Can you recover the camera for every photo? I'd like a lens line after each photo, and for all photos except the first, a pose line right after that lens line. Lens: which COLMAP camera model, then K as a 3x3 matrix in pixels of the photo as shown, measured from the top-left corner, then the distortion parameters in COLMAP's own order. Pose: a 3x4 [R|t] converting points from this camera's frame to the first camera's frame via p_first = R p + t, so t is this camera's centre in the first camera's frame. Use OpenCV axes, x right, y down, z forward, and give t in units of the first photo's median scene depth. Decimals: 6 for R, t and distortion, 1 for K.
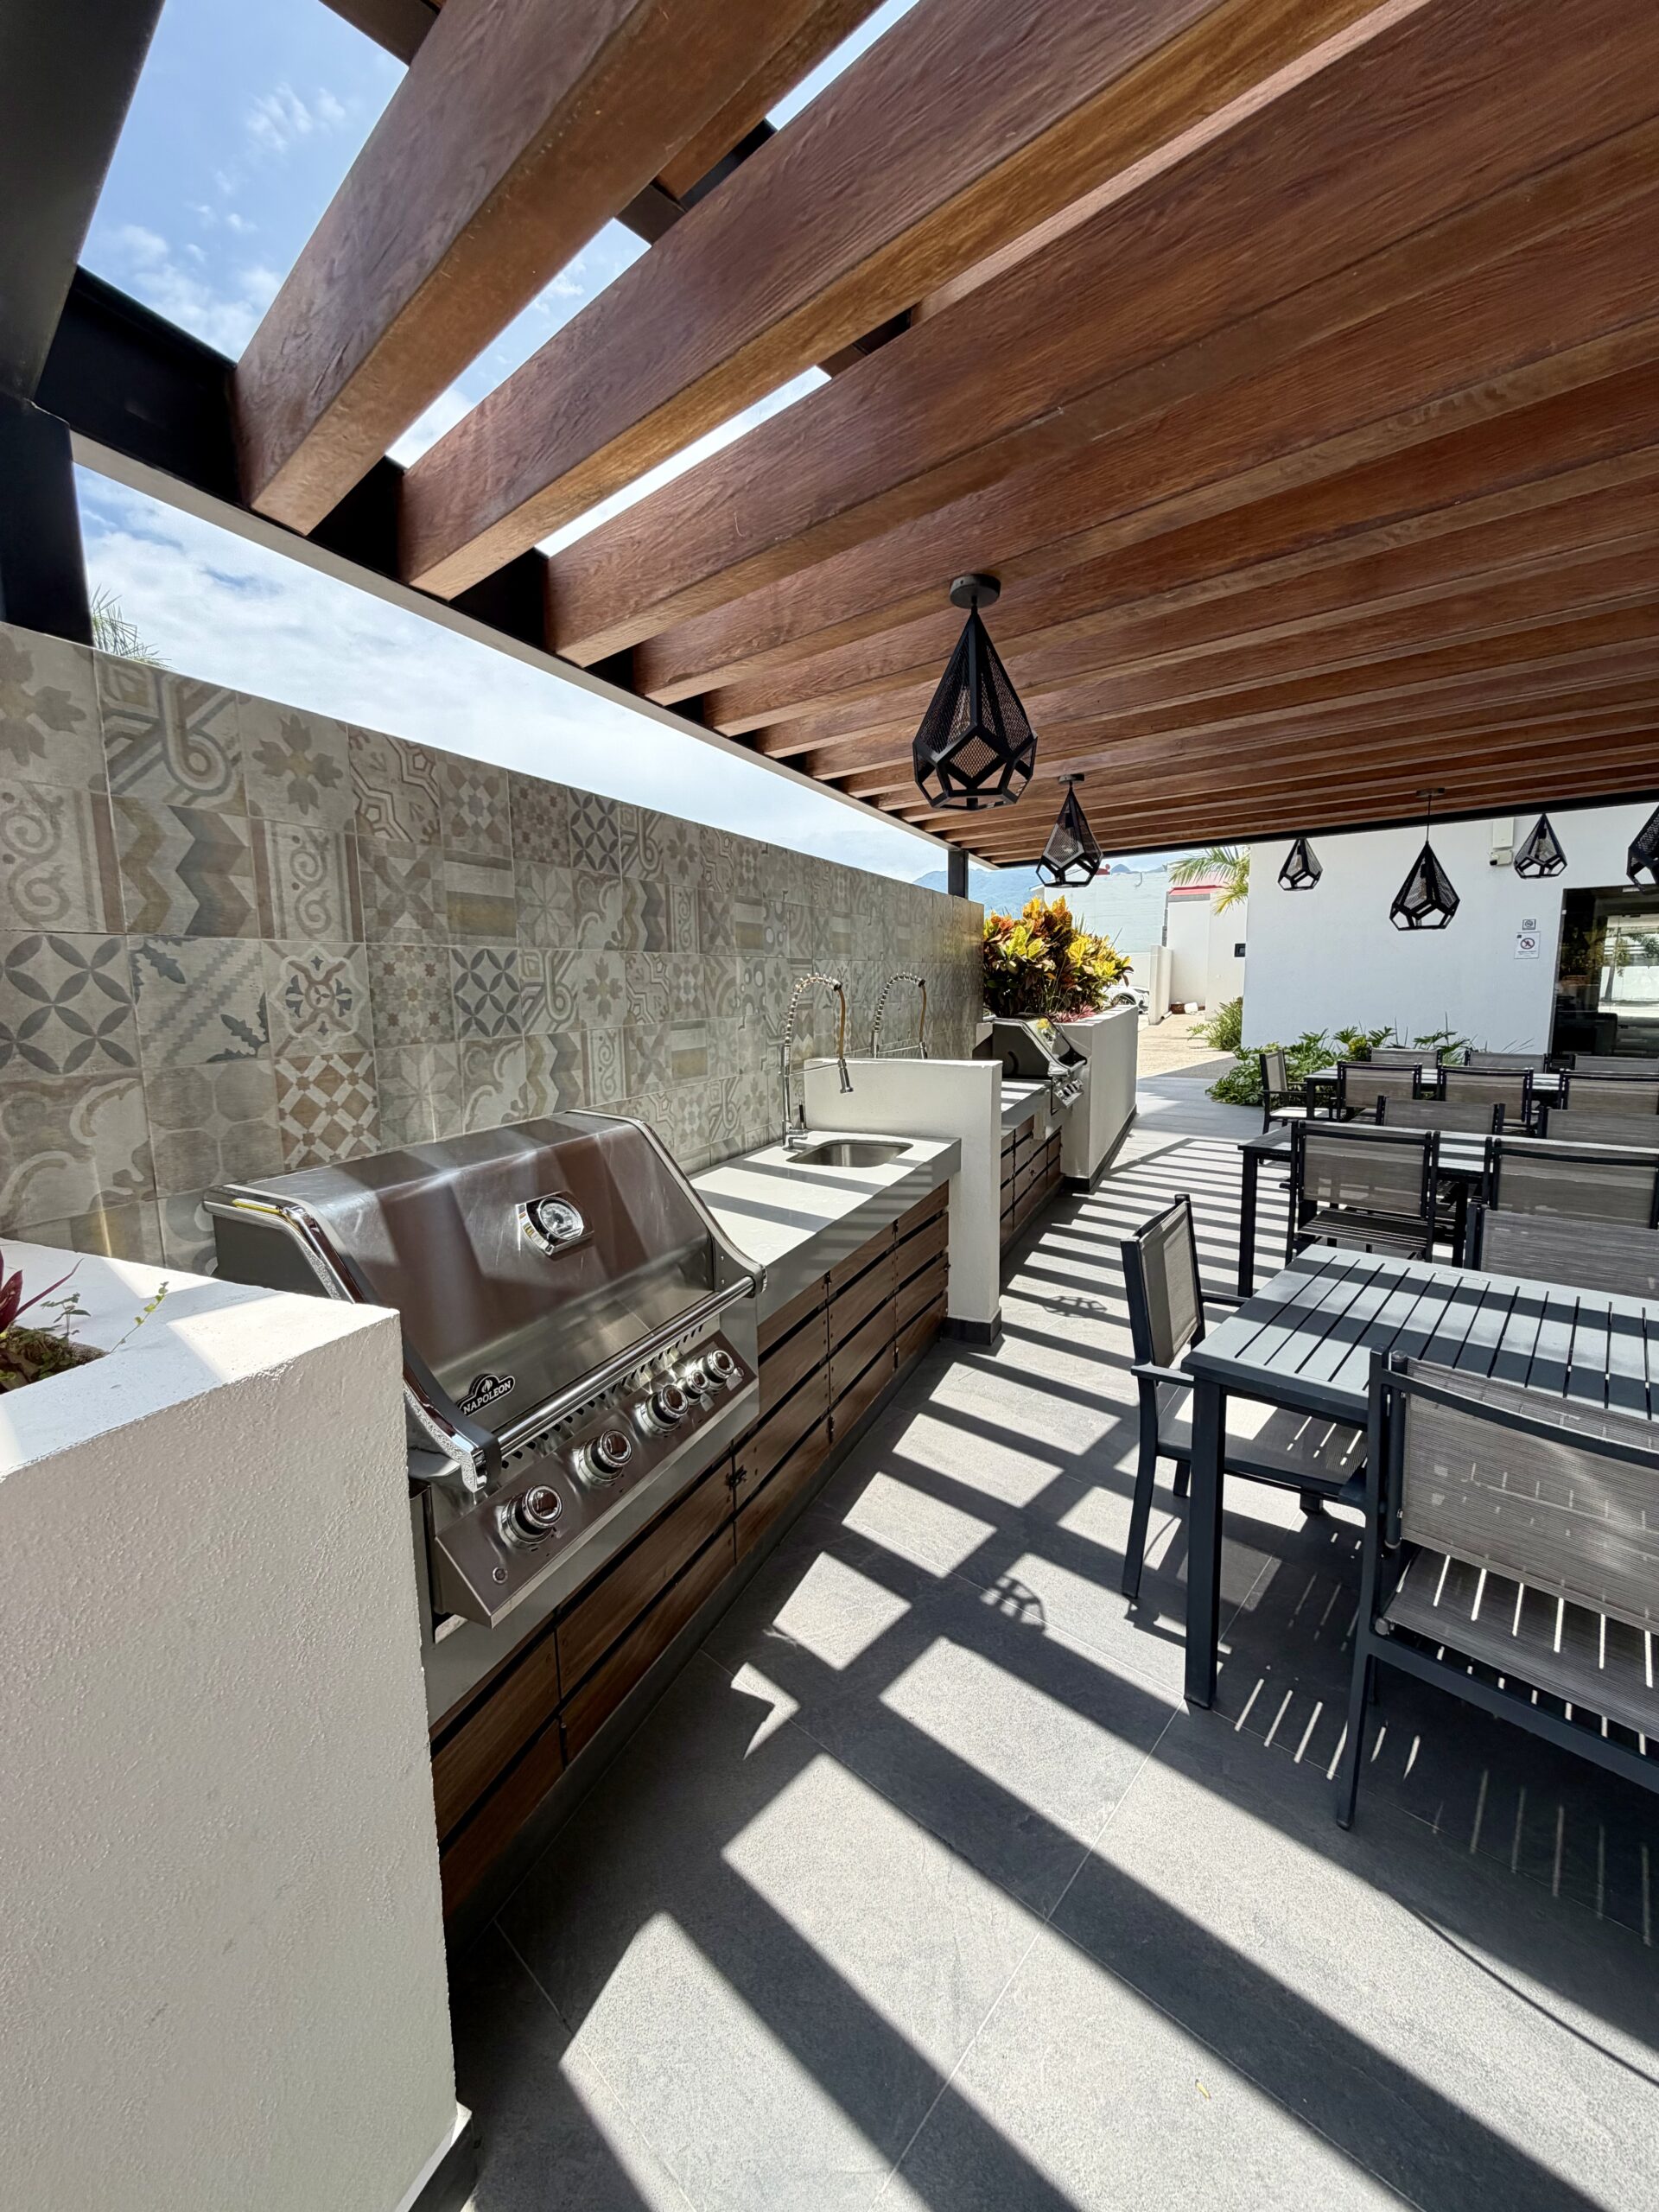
lens RADIAL K [[879.6, 0, 829.5], [0, 879.6, 1106.0], [0, 0, 1]] dist [0.001988, 0.000466]
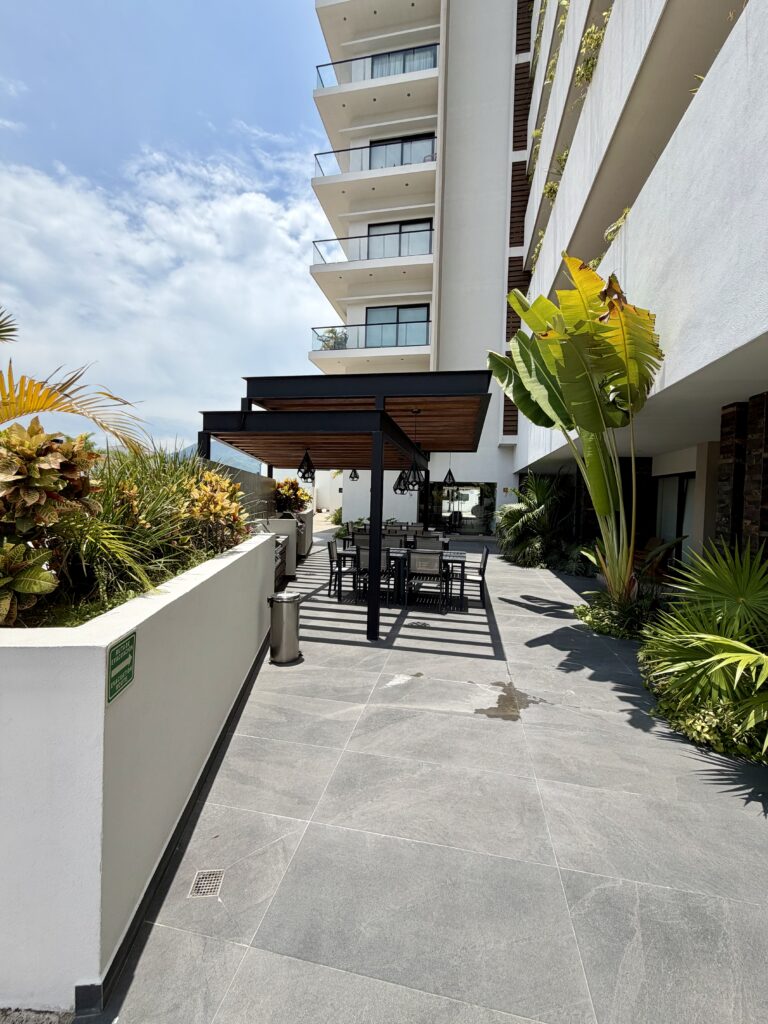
lens RADIAL K [[407.2, 0, 384.0], [0, 407.2, 512.0], [0, 0, 1]] dist [0.001988, 0.000466]
pose [[0.857485, 0.024815, 0.513911, -0.441053], [0.029159, 0.994887, -0.096692, 0.112242], [-0.513683, 0.097897, 0.852377, -0.930556]]
